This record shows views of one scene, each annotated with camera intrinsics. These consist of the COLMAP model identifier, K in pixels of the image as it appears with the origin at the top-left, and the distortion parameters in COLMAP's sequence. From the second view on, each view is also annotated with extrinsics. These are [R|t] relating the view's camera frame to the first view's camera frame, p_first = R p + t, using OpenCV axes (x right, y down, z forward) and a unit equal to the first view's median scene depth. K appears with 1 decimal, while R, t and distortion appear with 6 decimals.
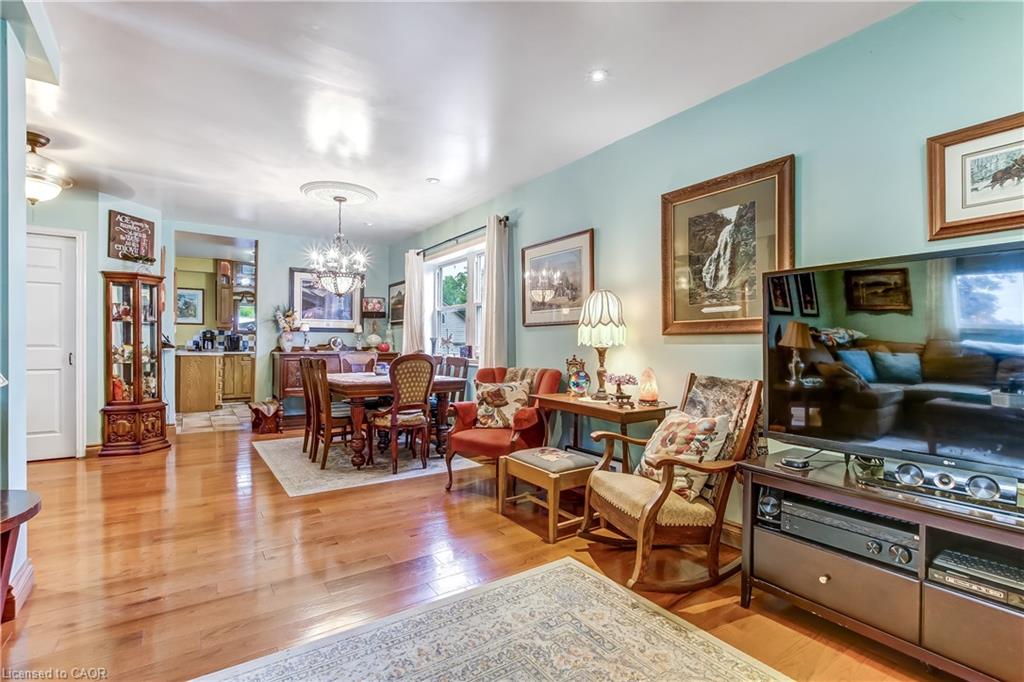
lens RADIAL K [[471.3, 0, 530.2], [0, 471.3, 346.2], [0, 0, 1]] dist [-0.017748, 0.006935]
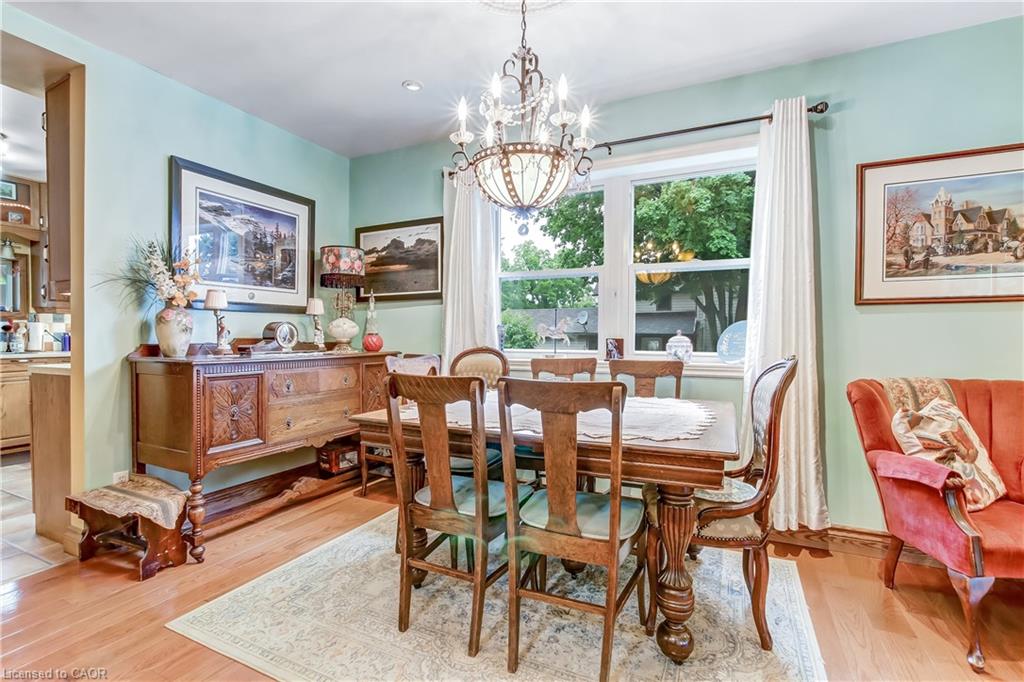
lens RADIAL K [[471.3, 0, 530.2], [0, 471.3, 346.2], [0, 0, 1]] dist [-0.017748, 0.006935]
pose [[0.879662, -0.015143, 0.475359, -0.669415], [0.005893, 0.999763, 0.020943, -0.006683], [-0.475563, -0.015622, 0.879543, 0.739067]]
